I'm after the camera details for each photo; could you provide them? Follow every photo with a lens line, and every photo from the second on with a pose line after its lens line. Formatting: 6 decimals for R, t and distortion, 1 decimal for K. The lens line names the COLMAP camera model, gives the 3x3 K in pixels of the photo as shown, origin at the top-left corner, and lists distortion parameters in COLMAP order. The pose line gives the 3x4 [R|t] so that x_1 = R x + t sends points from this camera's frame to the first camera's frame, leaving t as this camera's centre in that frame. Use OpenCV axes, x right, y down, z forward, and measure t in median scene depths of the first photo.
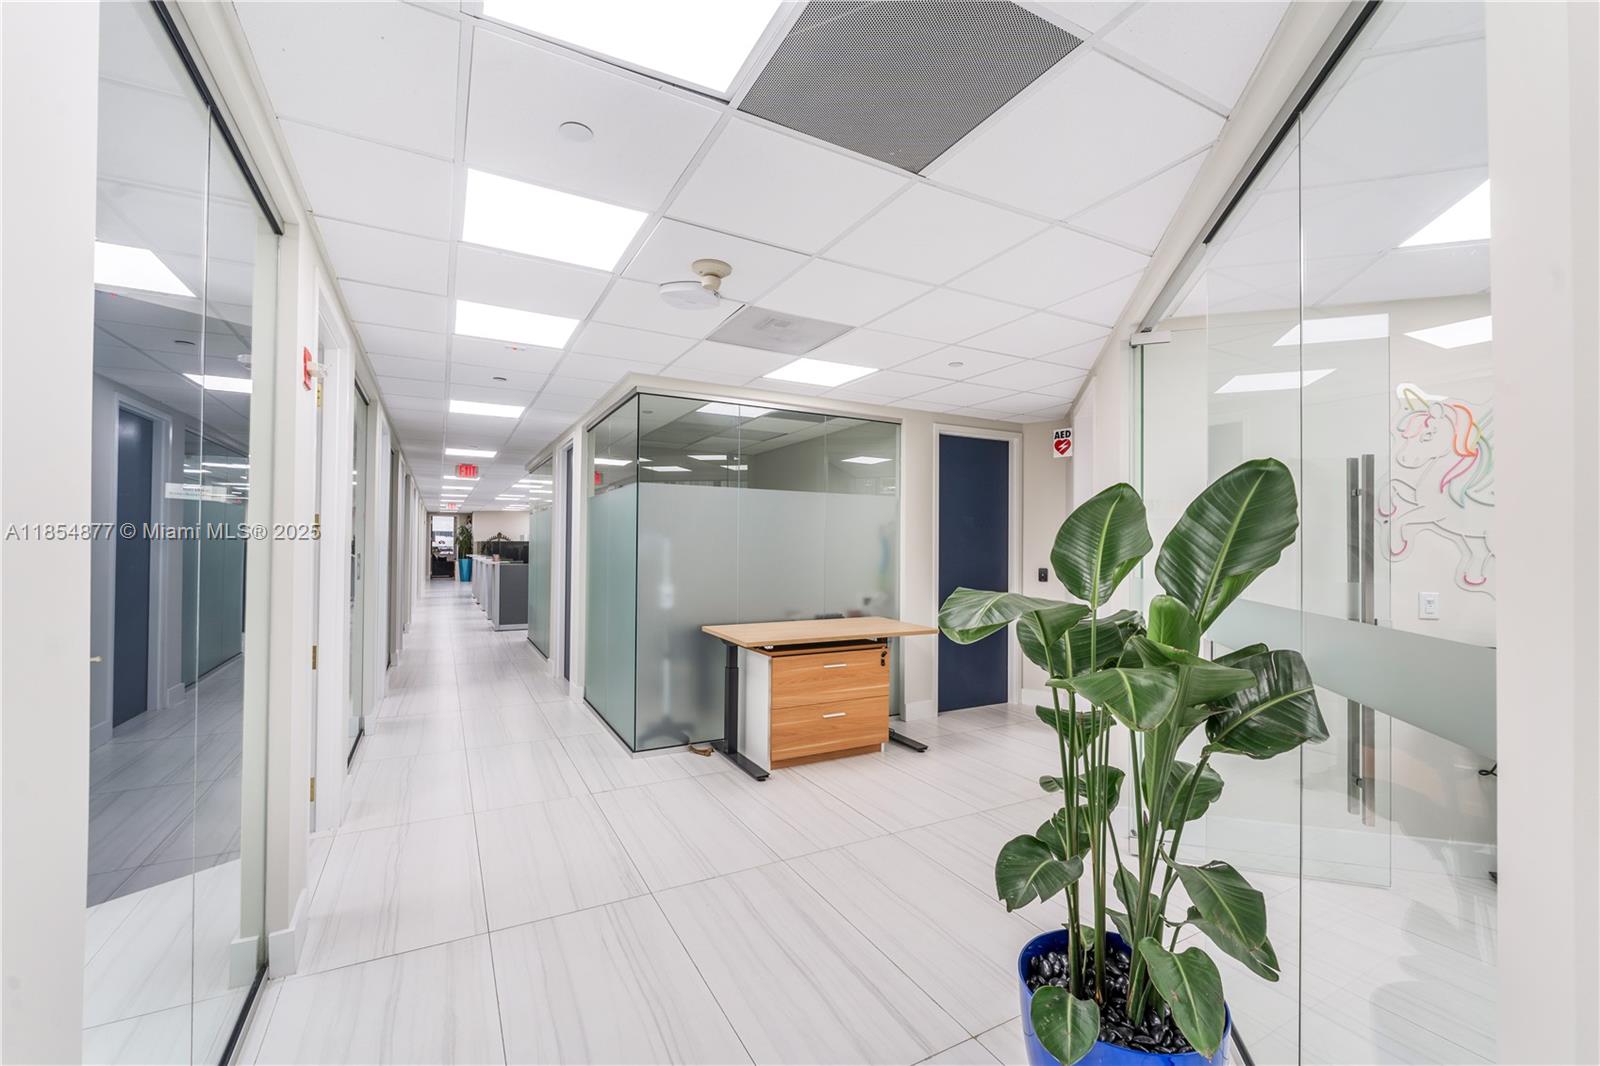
lens RADIAL K [[674.5, 0, 798.6], [0, 674.5, 535.0], [0, 0, 1]] dist [0.000205, 0.000007]
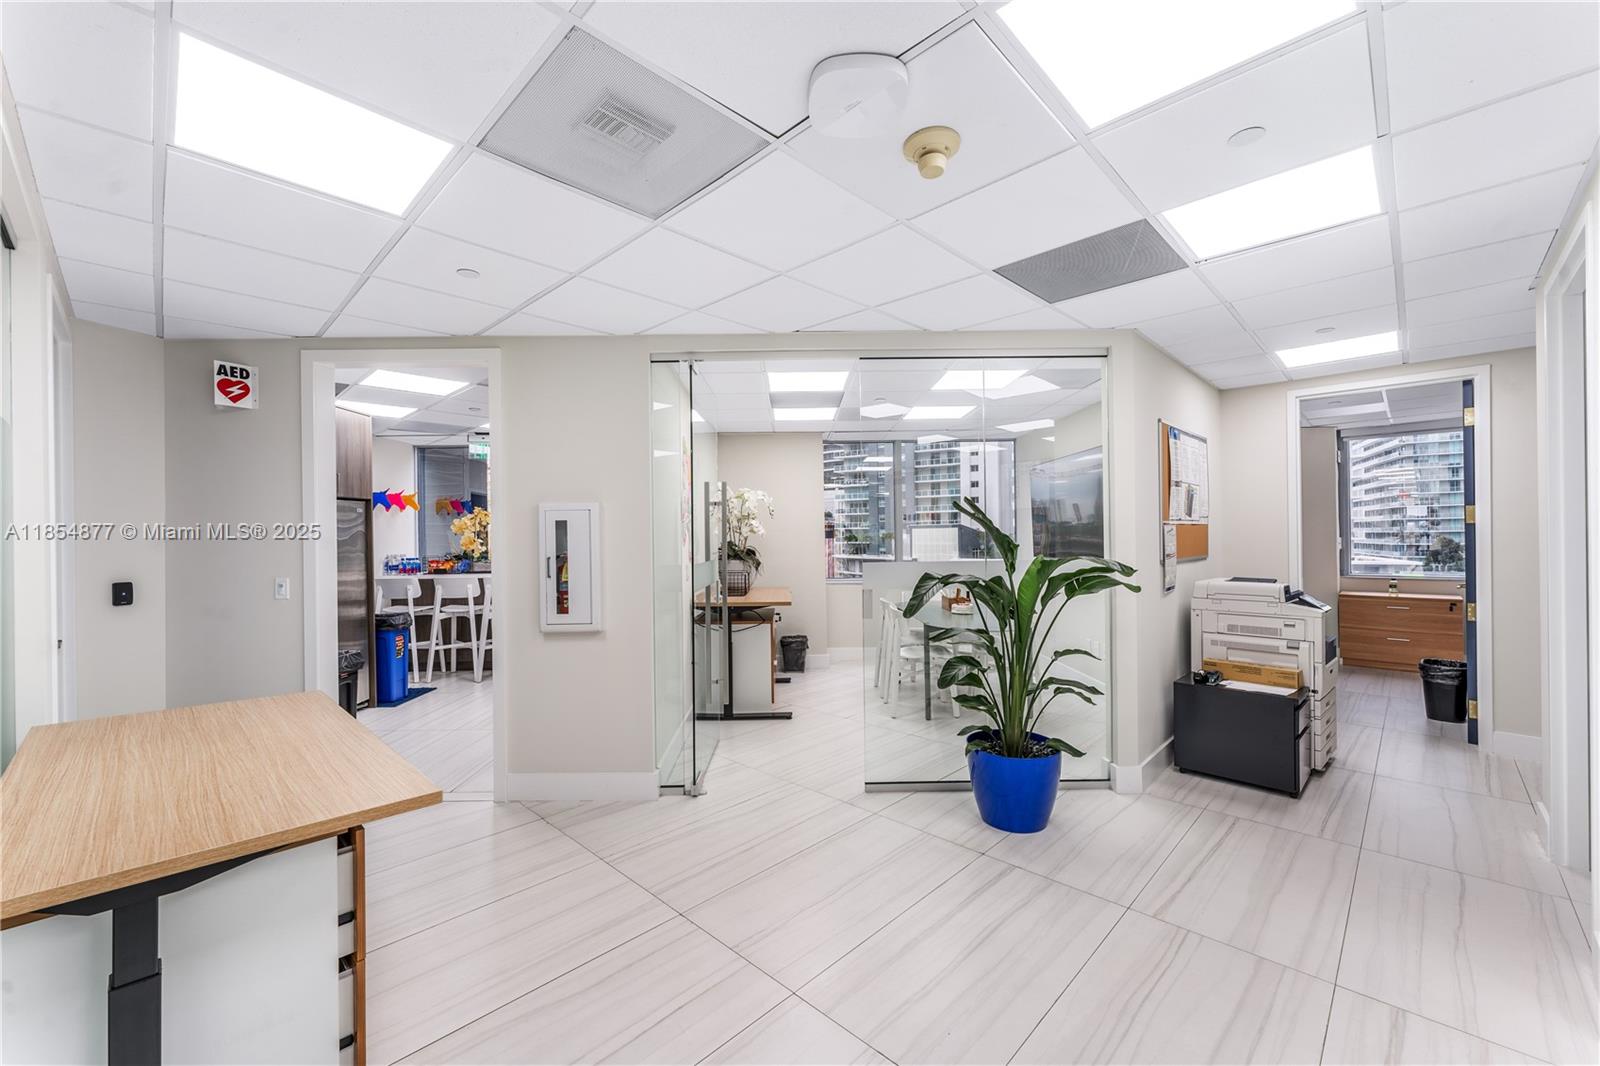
lens RADIAL K [[643.2, 0, 795.0], [0, 643.2, 534.9], [0, 0, 1]] dist [-0.000660, -0.000411]
pose [[-0.297542, -0.003128, 0.954704, -0.365599], [-0.003677, 0.999991, 0.002131, 0.005277], [-0.954702, -0.002876, -0.297550, 0.668524]]
